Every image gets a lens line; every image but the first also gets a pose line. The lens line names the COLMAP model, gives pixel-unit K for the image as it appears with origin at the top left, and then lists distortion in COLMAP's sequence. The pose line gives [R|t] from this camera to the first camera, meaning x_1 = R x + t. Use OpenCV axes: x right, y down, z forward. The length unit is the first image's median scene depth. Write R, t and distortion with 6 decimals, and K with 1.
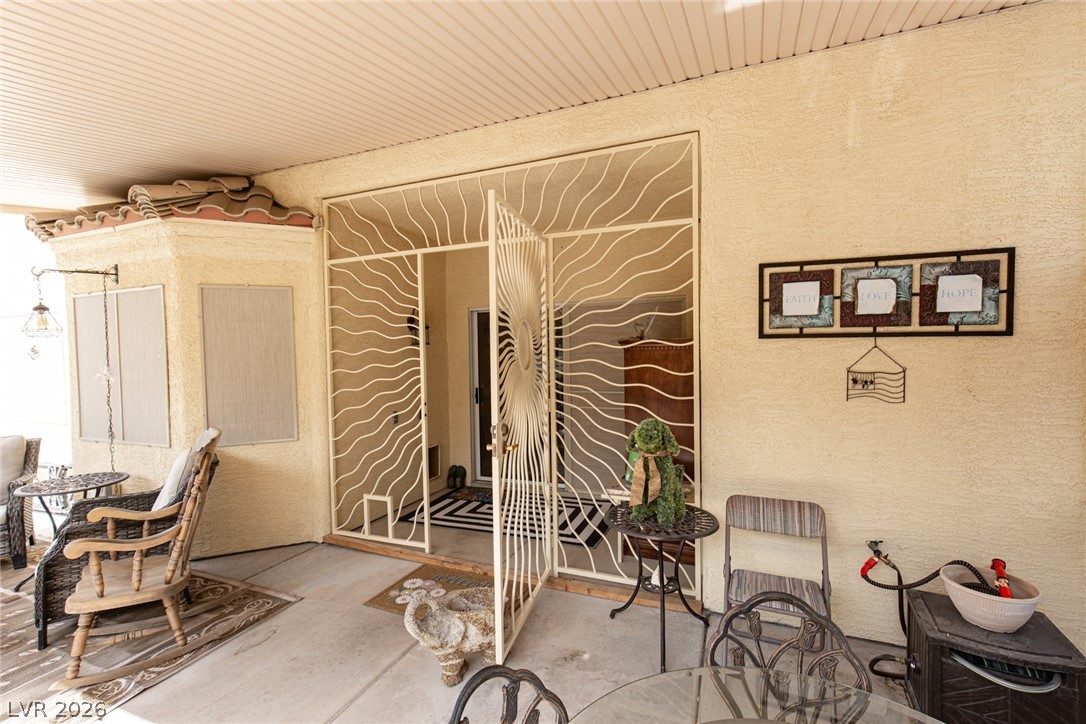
lens RADIAL K [[511.8, 0, 555.9], [0, 511.8, 350.7], [0, 0, 1]] dist [0.012919, -0.000266]
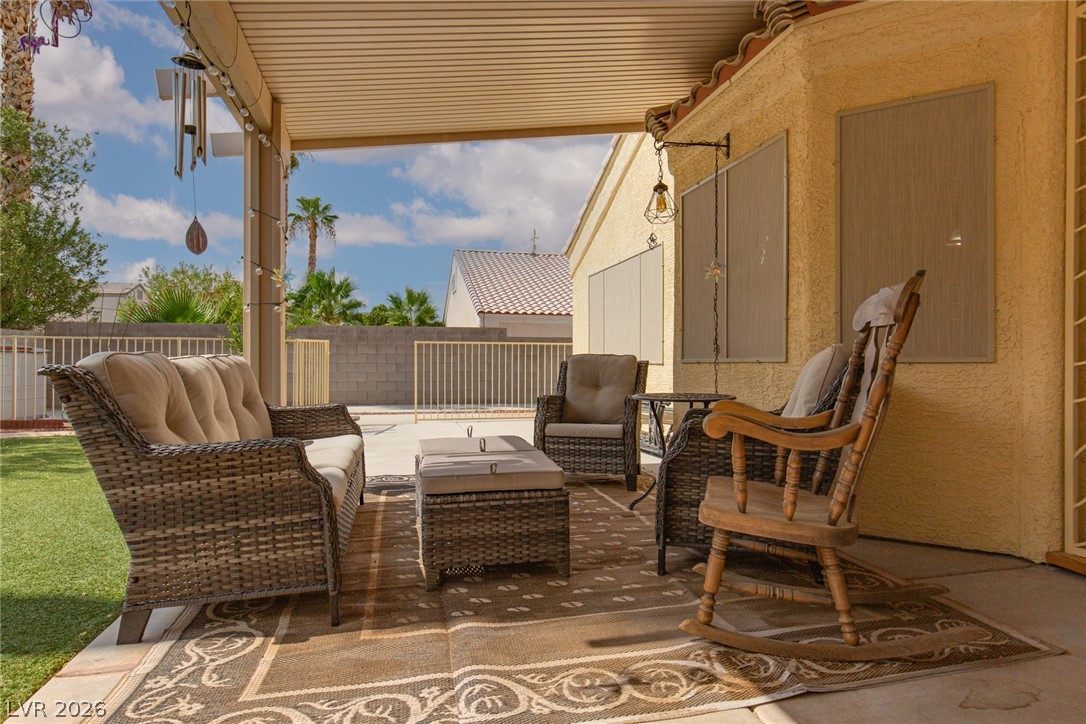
lens RADIAL K [[587.1, 0, 543.0], [0, 587.1, 362.0], [0, 0, 1]] dist [0.000483, 0.000305]
pose [[0.603916, 0.013959, -0.796925, -0.316156], [-0.036006, 0.999304, -0.009781, 0.212383], [0.796234, 0.034601, 0.603999, 0.255400]]
